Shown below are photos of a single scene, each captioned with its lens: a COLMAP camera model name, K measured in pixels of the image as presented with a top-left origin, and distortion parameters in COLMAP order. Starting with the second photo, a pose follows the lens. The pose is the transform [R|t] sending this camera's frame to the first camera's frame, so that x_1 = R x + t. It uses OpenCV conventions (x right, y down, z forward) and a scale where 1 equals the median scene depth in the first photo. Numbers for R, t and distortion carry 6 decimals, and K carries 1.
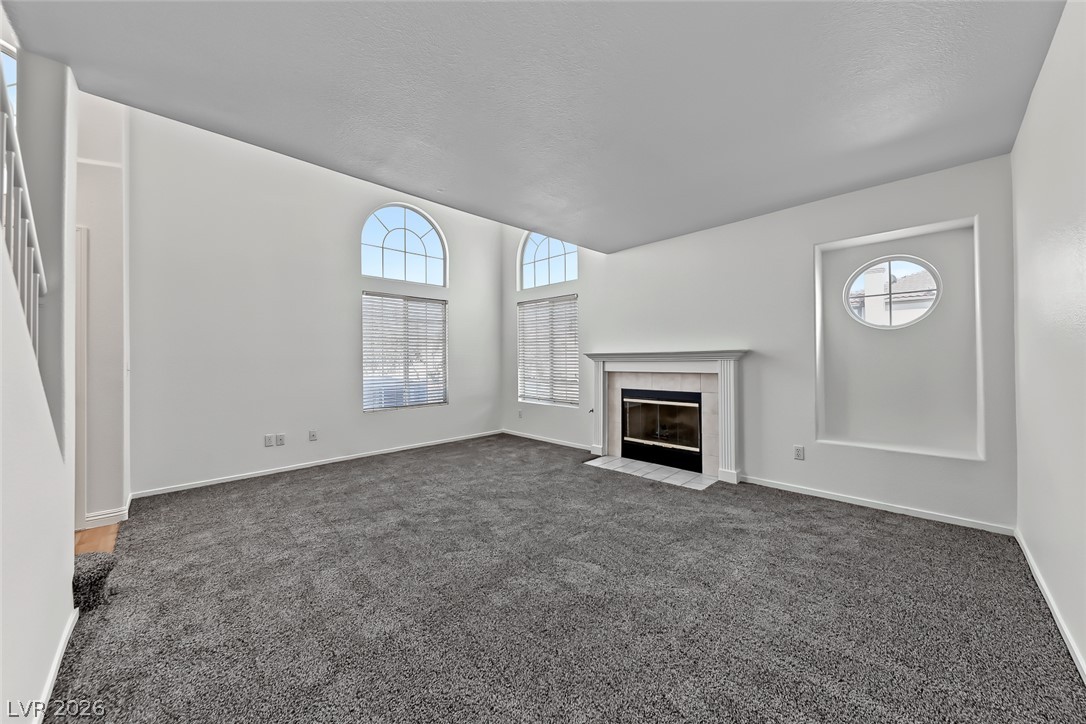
lens RADIAL K [[381.6, 0, 548.5], [0, 381.6, 360.8], [0, 0, 1]] dist [0.001468, -0.000330]
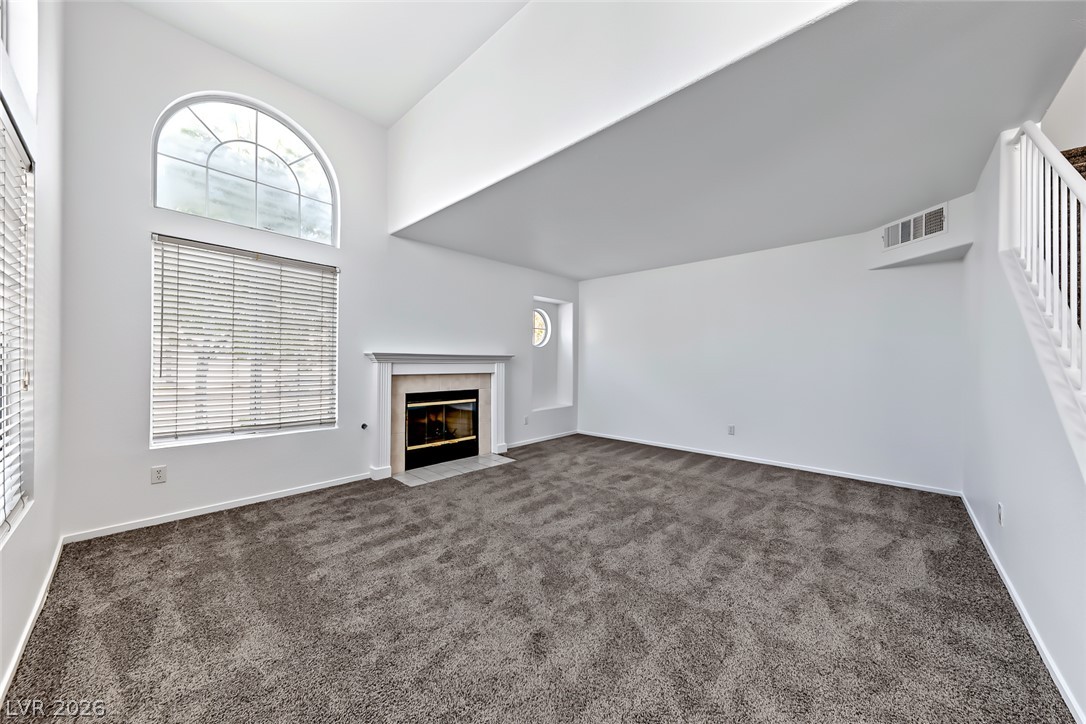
lens RADIAL K [[381.6, 0, 561.1], [0, 381.6, 358.0], [0, 0, 1]] dist [0.001468, -0.000330]
pose [[-0.021247, 0.012647, 0.999694, -0.729367], [-0.007232, 0.999892, -0.012804, -0.001556], [-0.999748, -0.007502, -0.021153, 0.678649]]
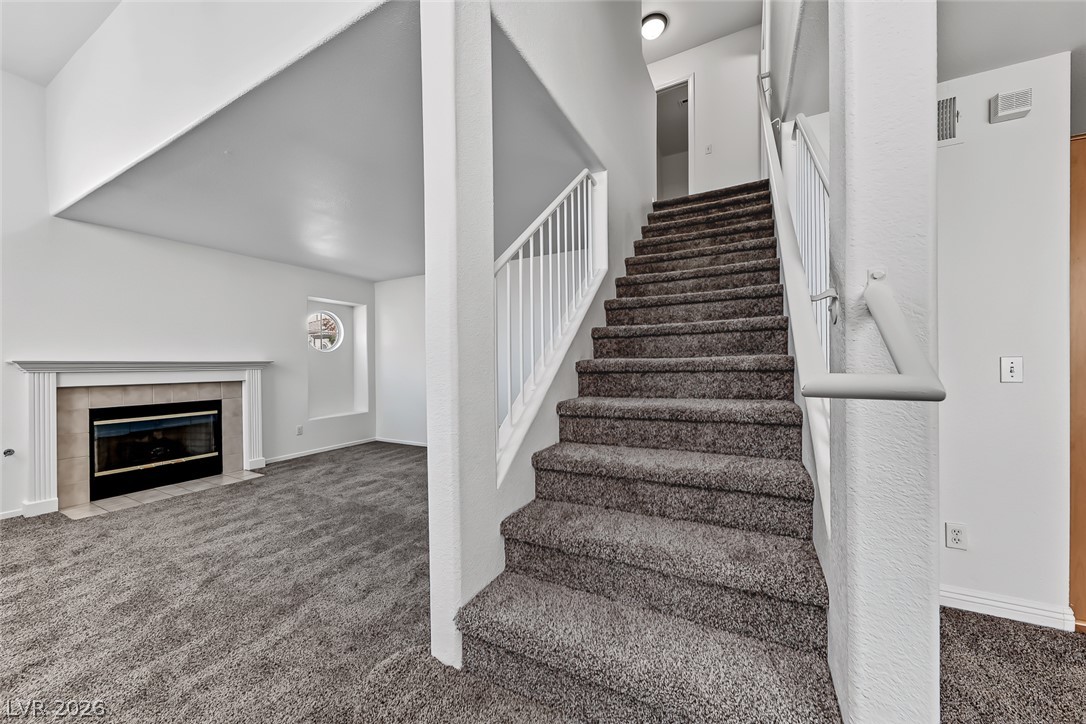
lens RADIAL K [[381.6, 0, 569.2], [0, 381.6, 365.7], [0, 0, 1]] dist [0.001468, -0.000330]
pose [[-0.308939, -0.000533, 0.951082, -0.829344], [0.003656, 0.999992, 0.001748, -0.009699], [-0.951075, 0.004018, -0.308934, 0.352535]]
